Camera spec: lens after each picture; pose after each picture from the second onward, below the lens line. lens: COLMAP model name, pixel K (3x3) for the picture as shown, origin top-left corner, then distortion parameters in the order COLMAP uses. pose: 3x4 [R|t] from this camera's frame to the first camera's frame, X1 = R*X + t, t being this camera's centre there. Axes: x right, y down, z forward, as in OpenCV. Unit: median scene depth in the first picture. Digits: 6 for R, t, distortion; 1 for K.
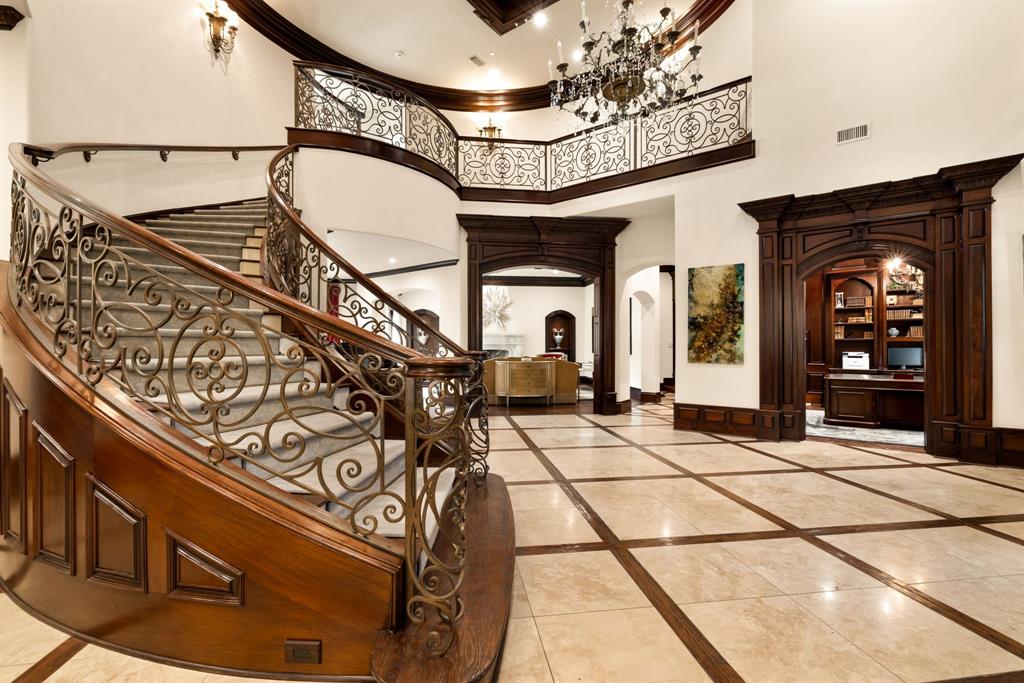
lens RADIAL K [[440.2, 0, 512.0], [0, 440.2, 341.5], [0, 0, 1]] dist [0.001106, 0.000301]
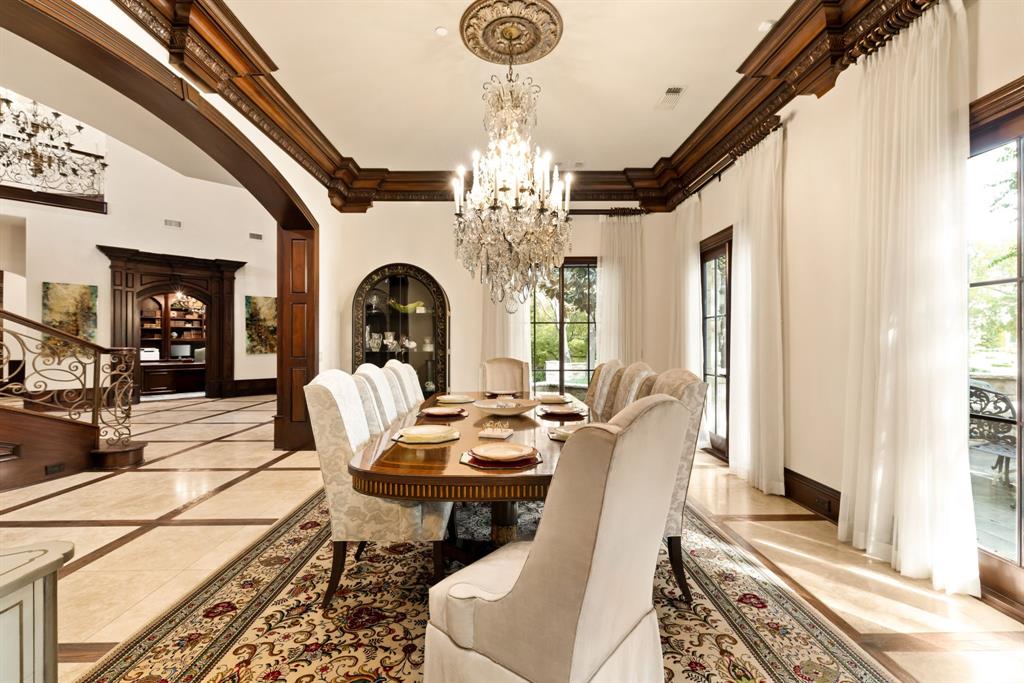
lens RADIAL K [[440.2, 0, 512.0], [0, 440.2, 341.5], [0, 0, 1]] dist [0.001106, 0.000301]
pose [[0.124523, 0.003796, 0.992209, -0.694095], [-0.008287, 0.999962, -0.002786, -0.004775], [-0.992182, -0.007875, 0.124550, -0.491110]]
